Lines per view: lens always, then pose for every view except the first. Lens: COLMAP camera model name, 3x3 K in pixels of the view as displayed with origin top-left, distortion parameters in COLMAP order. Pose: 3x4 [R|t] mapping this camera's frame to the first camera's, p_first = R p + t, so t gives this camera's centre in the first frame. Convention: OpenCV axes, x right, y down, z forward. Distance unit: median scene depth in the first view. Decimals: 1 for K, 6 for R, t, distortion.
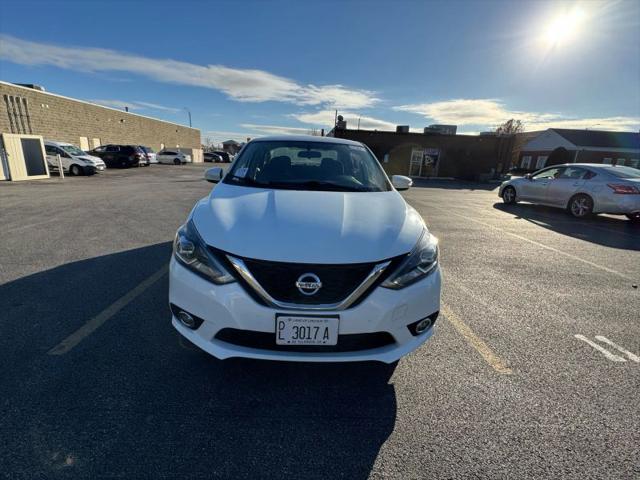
lens RADIAL K [[298.6, 0, 309.4], [0, 298.6, 244.7], [0, 0, 1]] dist [-0.000820, 0.000167]
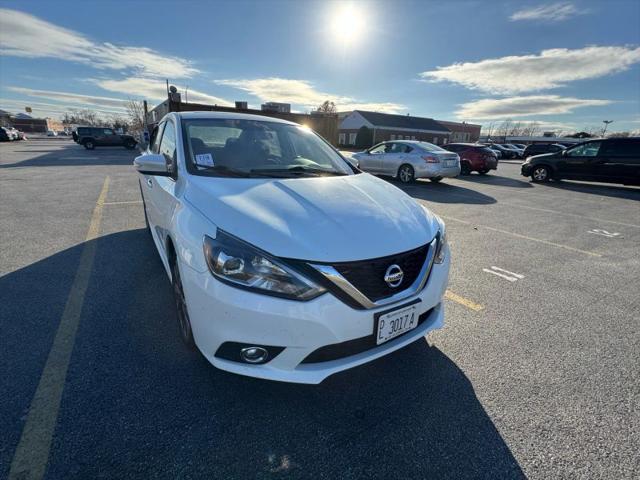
lens RADIAL K [[298.6, 0, 309.4], [0, 298.6, 244.7], [0, 0, 1]] dist [-0.000820, 0.000167]
pose [[0.863683, -0.173416, 0.473264, -0.129744], [0.139598, 0.984519, 0.105993, -0.020848], [-0.484318, -0.025477, 0.874521, 0.053210]]
